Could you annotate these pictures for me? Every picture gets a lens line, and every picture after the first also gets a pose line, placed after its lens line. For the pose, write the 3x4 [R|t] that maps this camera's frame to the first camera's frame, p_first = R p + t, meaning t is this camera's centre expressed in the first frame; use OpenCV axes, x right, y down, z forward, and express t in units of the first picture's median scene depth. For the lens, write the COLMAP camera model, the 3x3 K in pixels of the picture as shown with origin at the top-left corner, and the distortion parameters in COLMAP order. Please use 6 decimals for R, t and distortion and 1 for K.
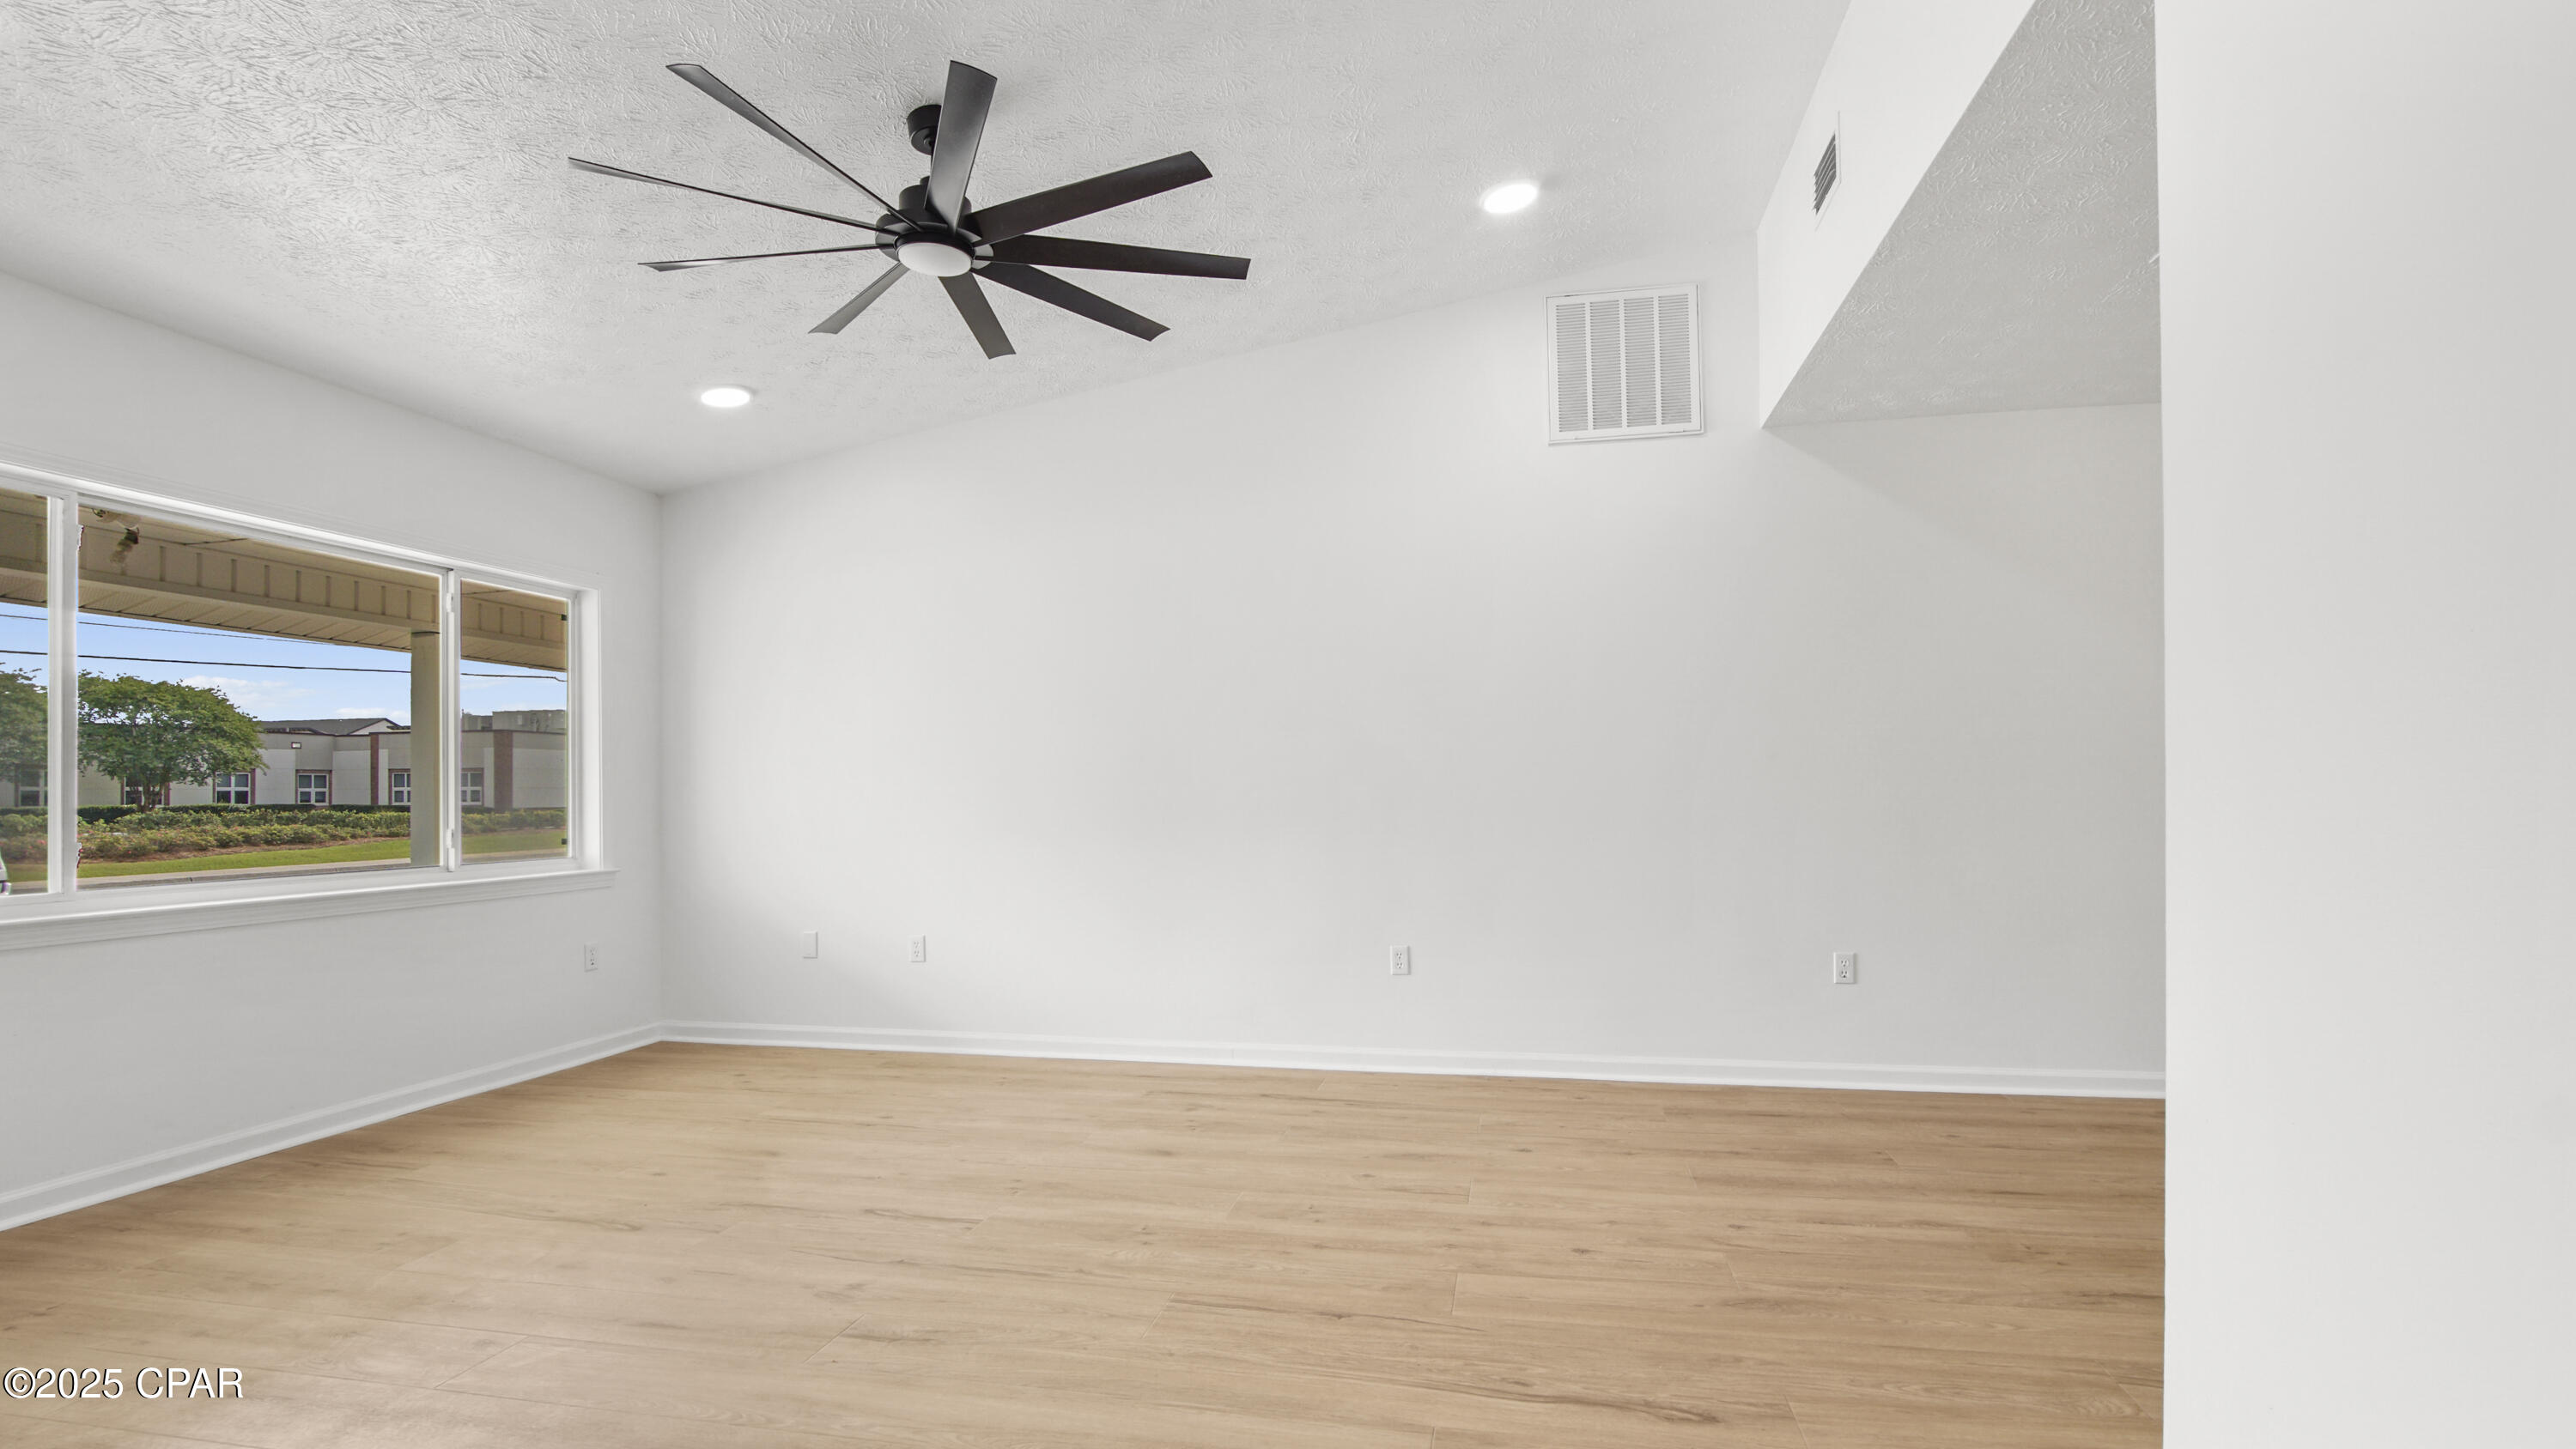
lens RADIAL K [[1203.2, 0, 1279.3], [0, 1203.2, 785.4], [0, 0, 1]] dist [-0.004877, -0.000507]
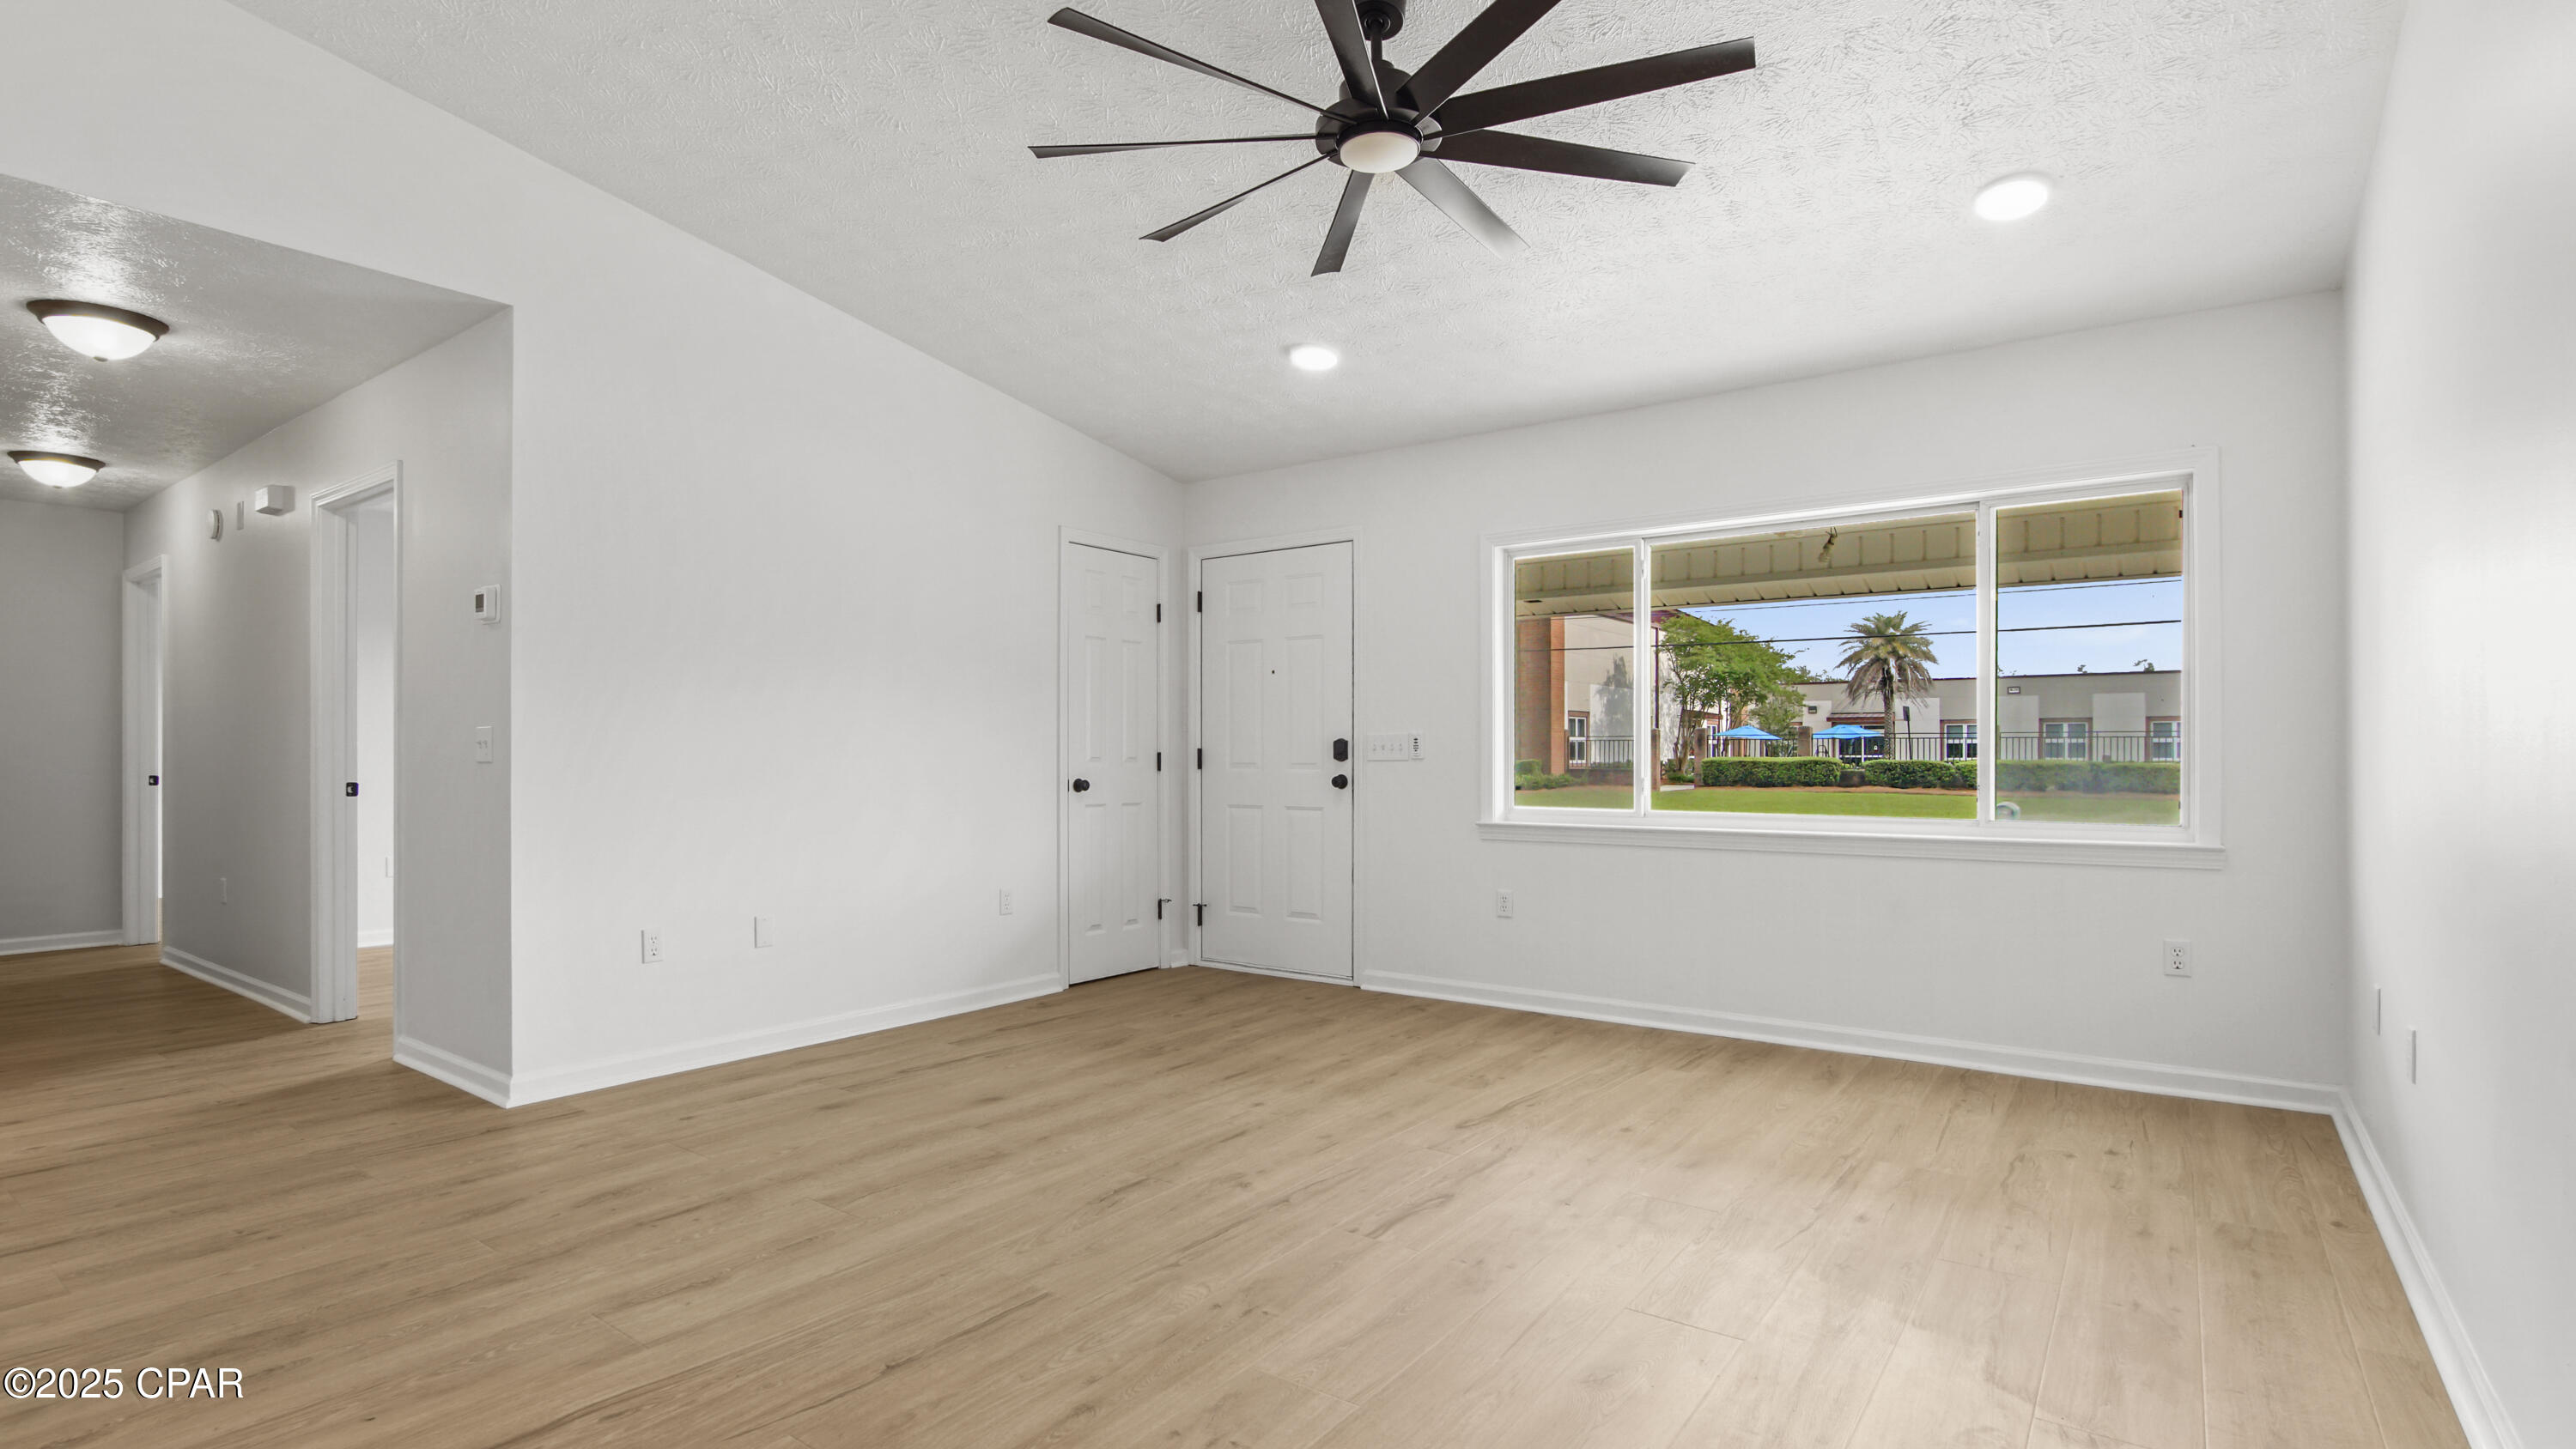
lens RADIAL K [[1203.2, 0, 1279.3], [0, 1203.2, 785.4], [0, 0, 1]] dist [-0.004877, -0.000507]
pose [[-0.422139, 0.028018, -0.906098, 0.473047], [0.013961, 0.999605, 0.024405, 0.009533], [0.906424, -0.002347, -0.422363, 1.099015]]
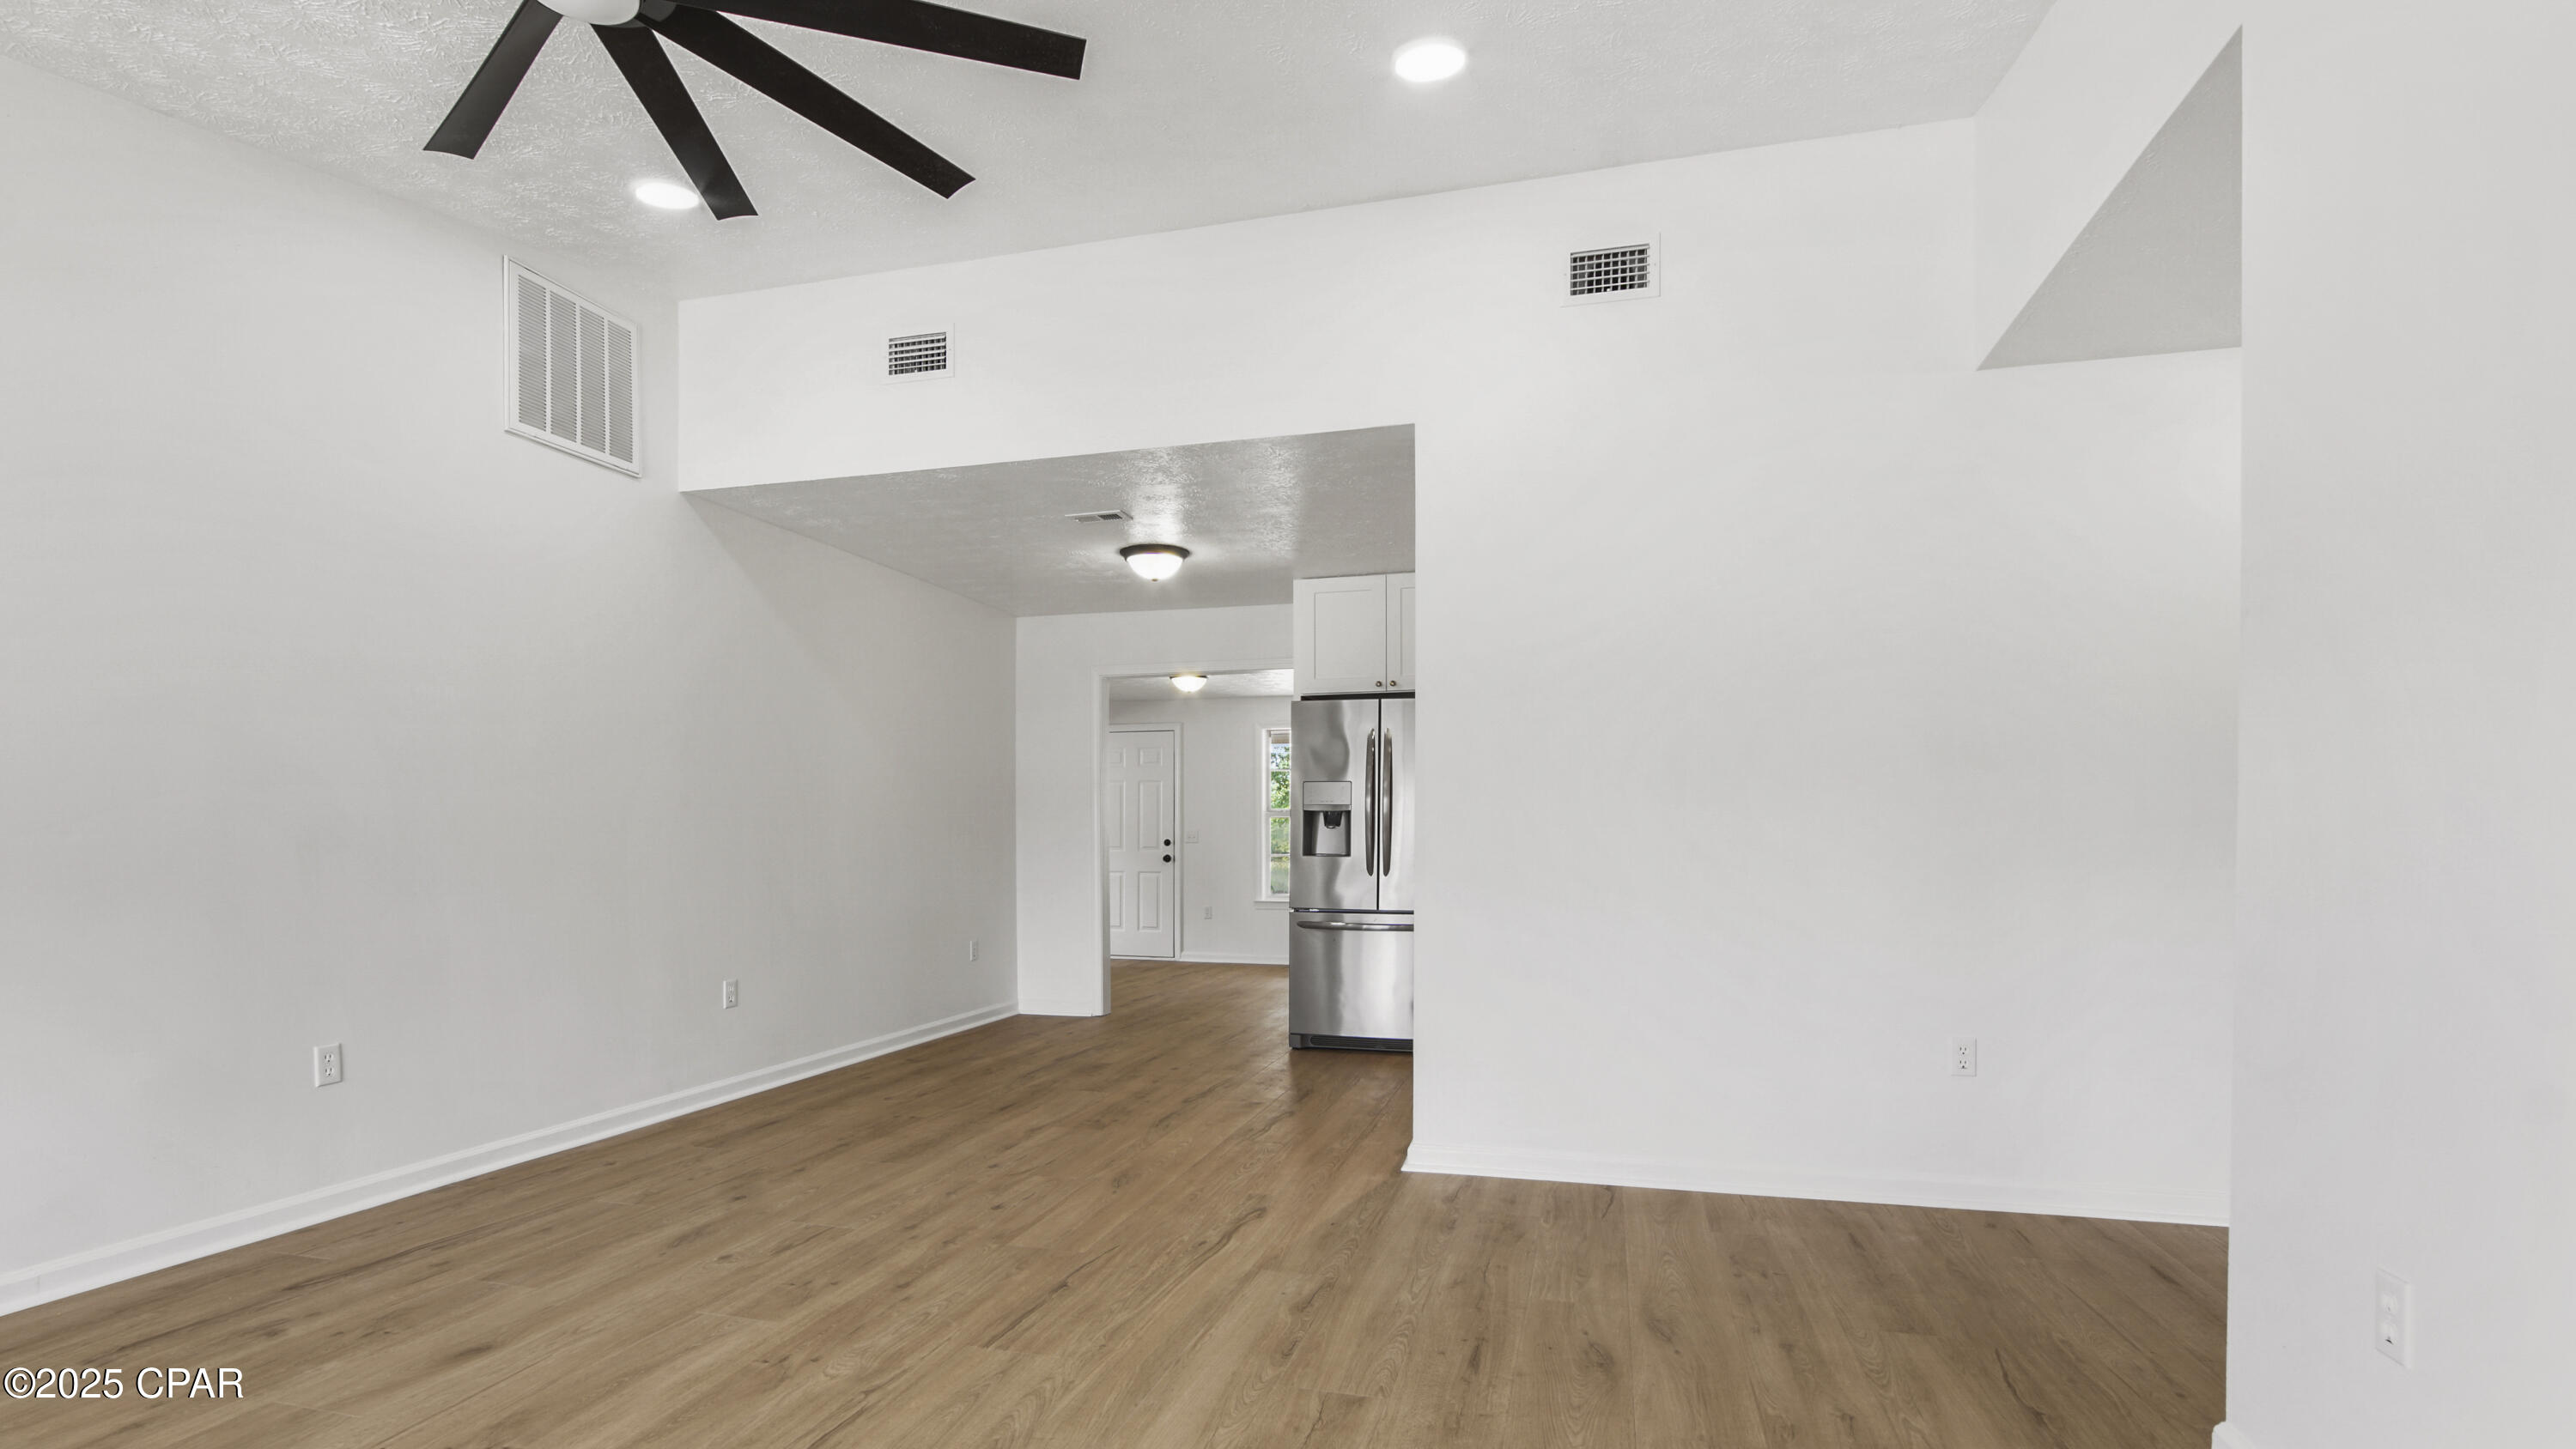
lens RADIAL K [[1198.4, 0, 1288.0], [0, 1198.4, 853.4], [0, 0, 1]] dist [-0.013517, -0.000494]
pose [[0.063388, -0.006875, 0.997965, -0.747004], [-0.011451, 0.999905, 0.007616, 0.006781], [-0.997923, -0.011911, 0.063304, 0.487864]]
